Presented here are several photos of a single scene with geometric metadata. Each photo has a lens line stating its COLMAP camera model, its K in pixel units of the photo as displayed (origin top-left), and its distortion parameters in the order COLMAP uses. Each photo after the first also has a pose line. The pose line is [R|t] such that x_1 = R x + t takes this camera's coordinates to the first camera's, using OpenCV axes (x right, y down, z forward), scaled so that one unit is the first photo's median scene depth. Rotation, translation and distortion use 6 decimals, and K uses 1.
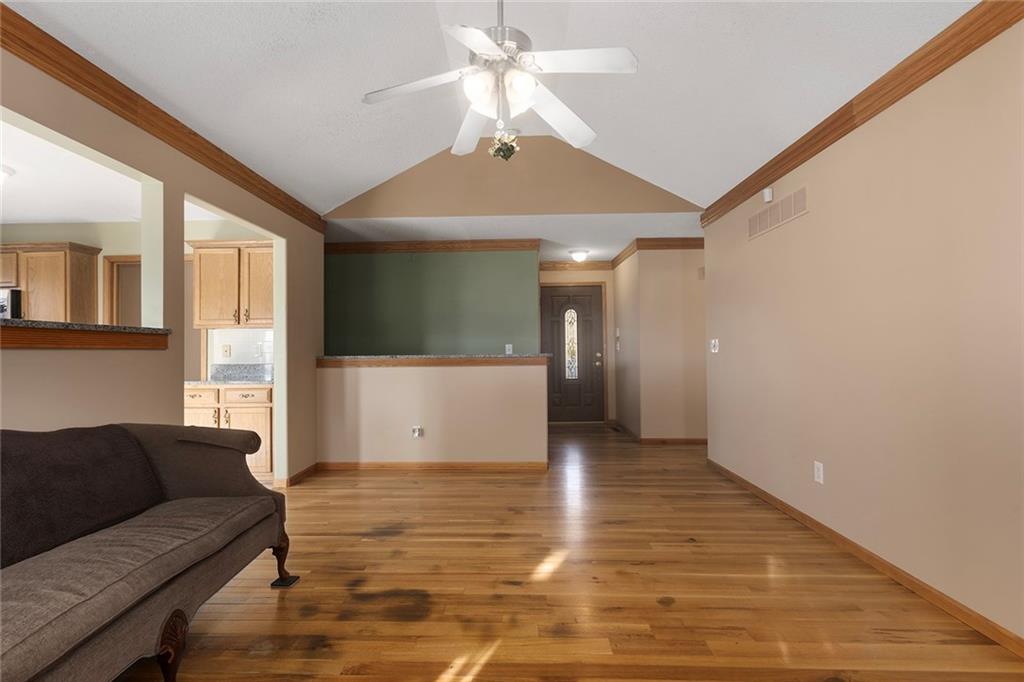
lens RADIAL K [[492.3, 0, 508.1], [0, 492.3, 339.2], [0, 0, 1]] dist [-0.000706, 0.004282]
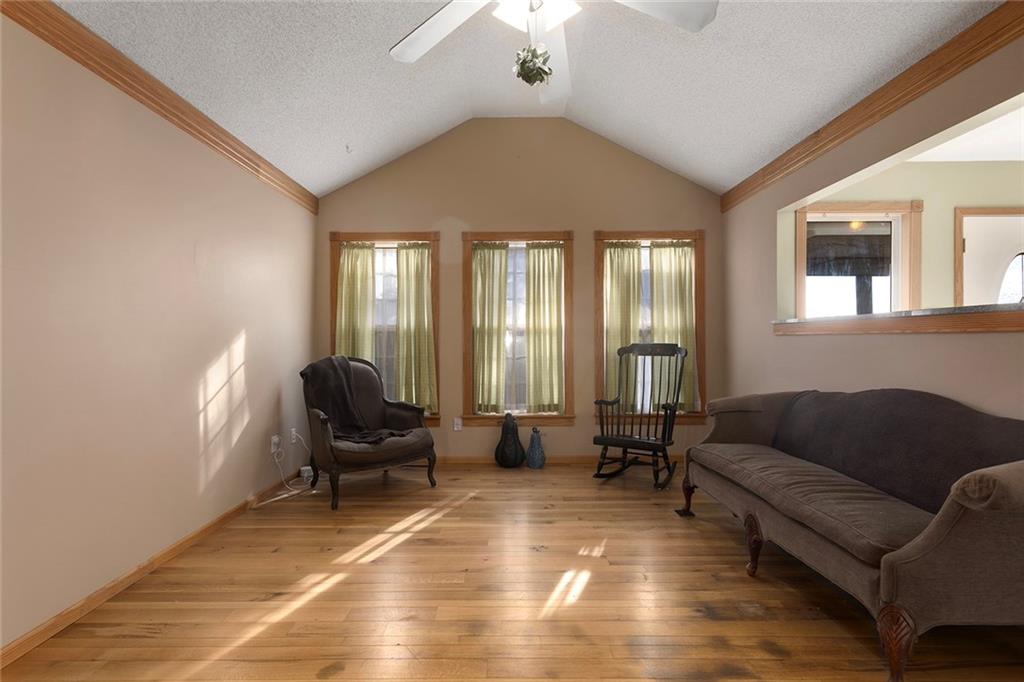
lens RADIAL K [[492.3, 0, 505.9], [0, 492.3, 344.6], [0, 0, 1]] dist [-0.000706, 0.004282]
pose [[-0.999832, 0.015957, -0.008994, 0.023082], [0.016093, 0.999754, -0.015278, 0.019169], [0.008748, -0.015420, -0.999843, 0.859336]]
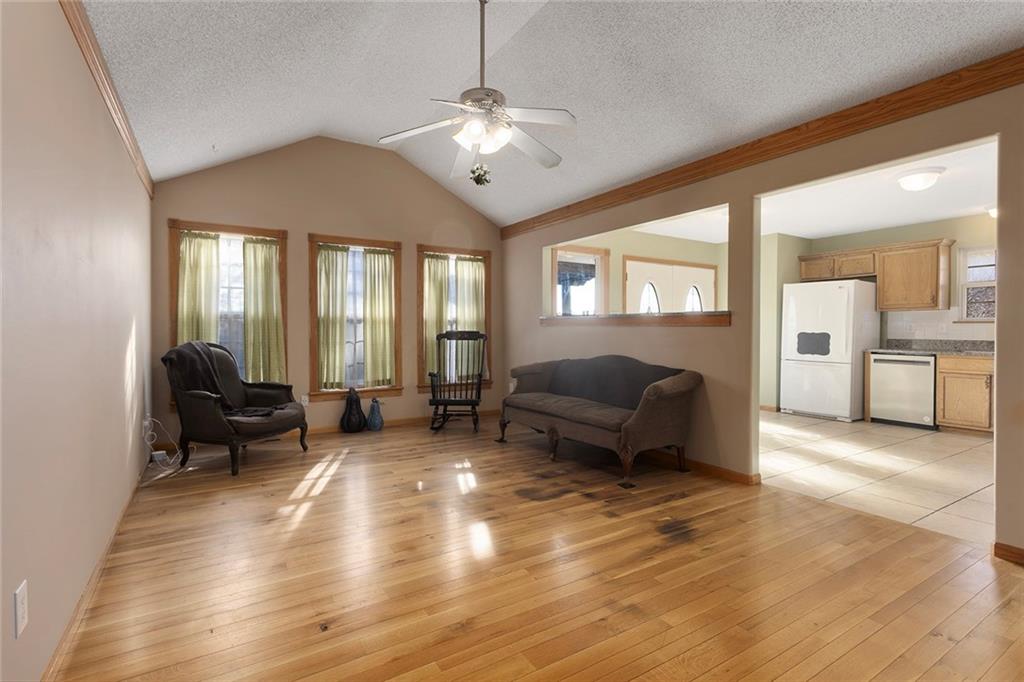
lens RADIAL K [[492.3, 0, 502.9], [0, 492.3, 336.2], [0, 0, 1]] dist [-0.000706, 0.004282]
pose [[-0.842903, 0.017625, -0.537777, 0.330748], [0.019995, 0.999799, 0.001428, 0.021074], [0.537694, -0.009549, -0.843086, 1.067774]]
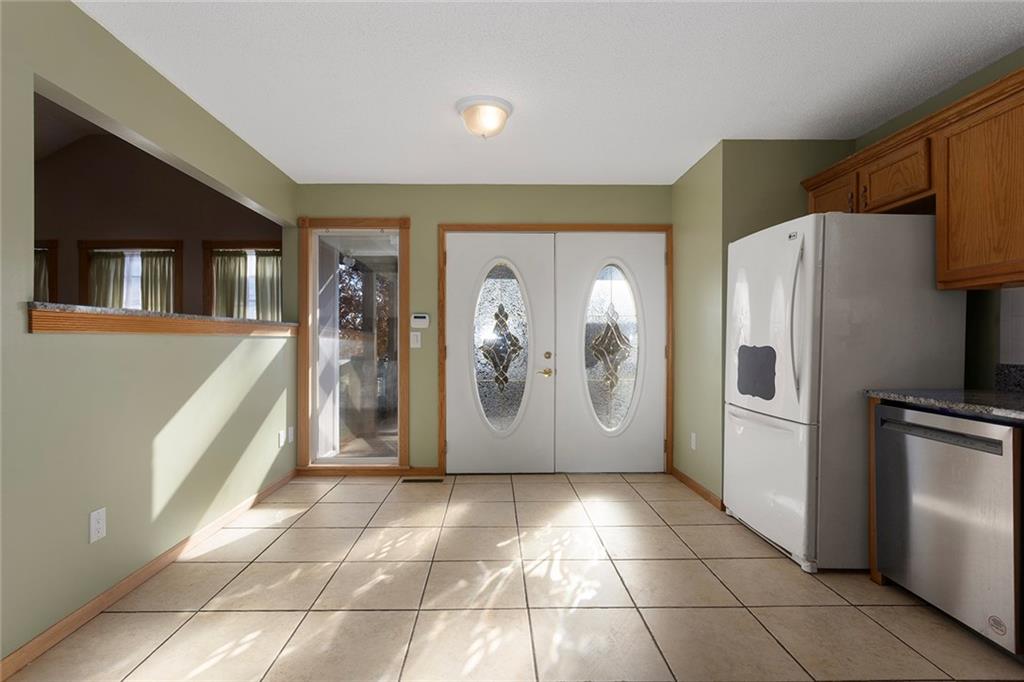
lens RADIAL K [[492.3, 0, 504.0], [0, 492.3, 345.0], [0, 0, 1]] dist [-0.000706, 0.004282]
pose [[-0.999081, 0.014368, -0.040378, -0.762076], [0.014907, 0.999803, -0.013077, 0.031095], [0.040182, -0.013666, -0.999099, 0.972248]]
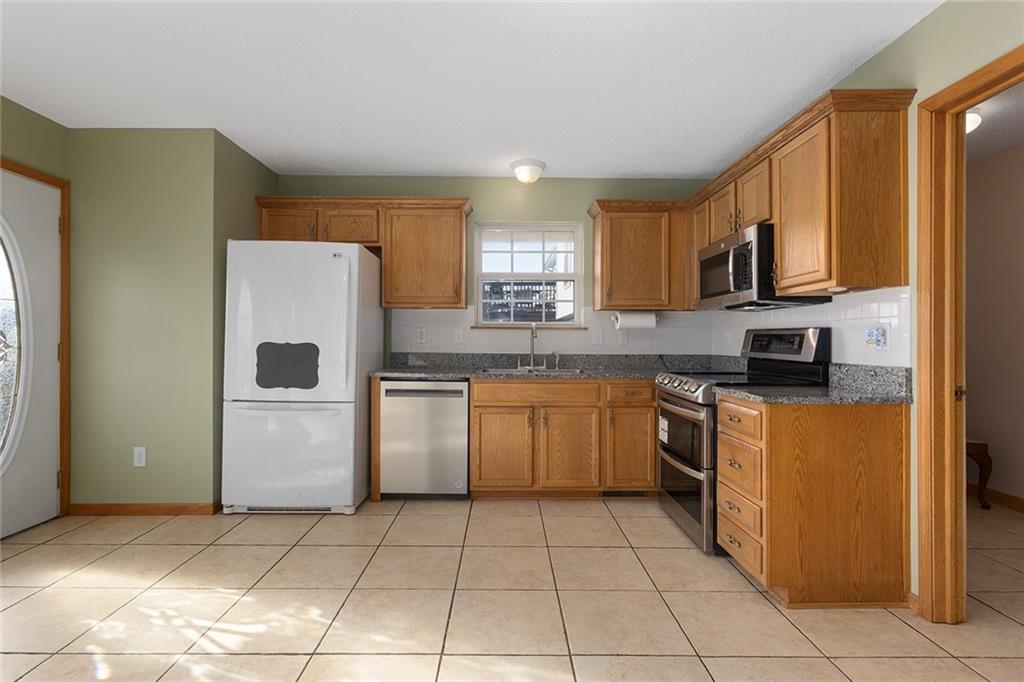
lens RADIAL K [[492.3, 0, 496.5], [0, 492.3, 339.4], [0, 0, 1]] dist [-0.000706, 0.004282]
pose [[0.013652, 0.013965, -0.999809, -0.427800], [0.014839, 0.999790, 0.014168, 0.019413], [0.999797, -0.015030, 0.013442, 0.668610]]
